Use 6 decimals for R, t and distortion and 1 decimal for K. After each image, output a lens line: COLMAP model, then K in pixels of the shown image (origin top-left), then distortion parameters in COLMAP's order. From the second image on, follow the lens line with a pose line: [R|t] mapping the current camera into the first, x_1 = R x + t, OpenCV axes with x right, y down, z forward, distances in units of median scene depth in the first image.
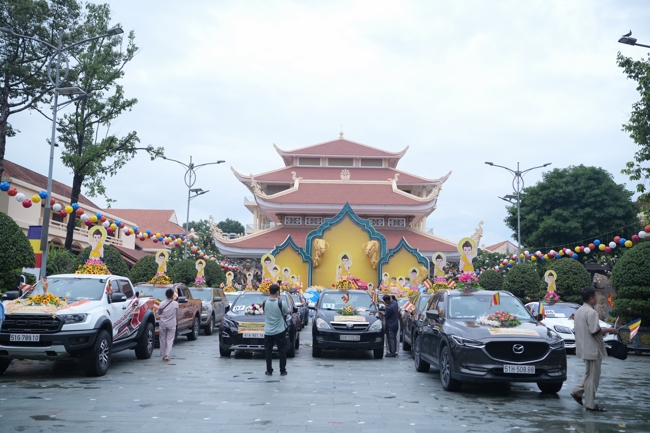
lens RADIAL K [[676.1, 0, 325.0], [0, 676.1, 216.5], [0, 0, 1]] dist [-0.024055, -0.004513]
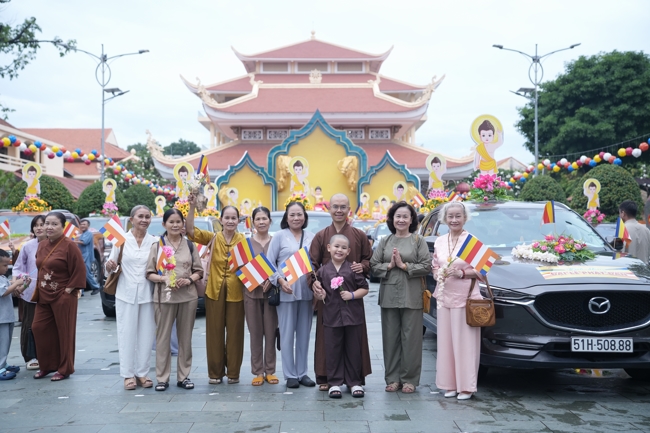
lens RADIAL K [[739.1, 0, 325.0], [0, 739.1, 216.5], [0, 0, 1]] dist [0.108138, 0.006772]
pose [[0.999308, -0.026957, 0.025646, 0.017715], [0.024211, 0.994494, 0.101954, 0.018086], [-0.028253, -0.101262, 0.994459, 0.123107]]
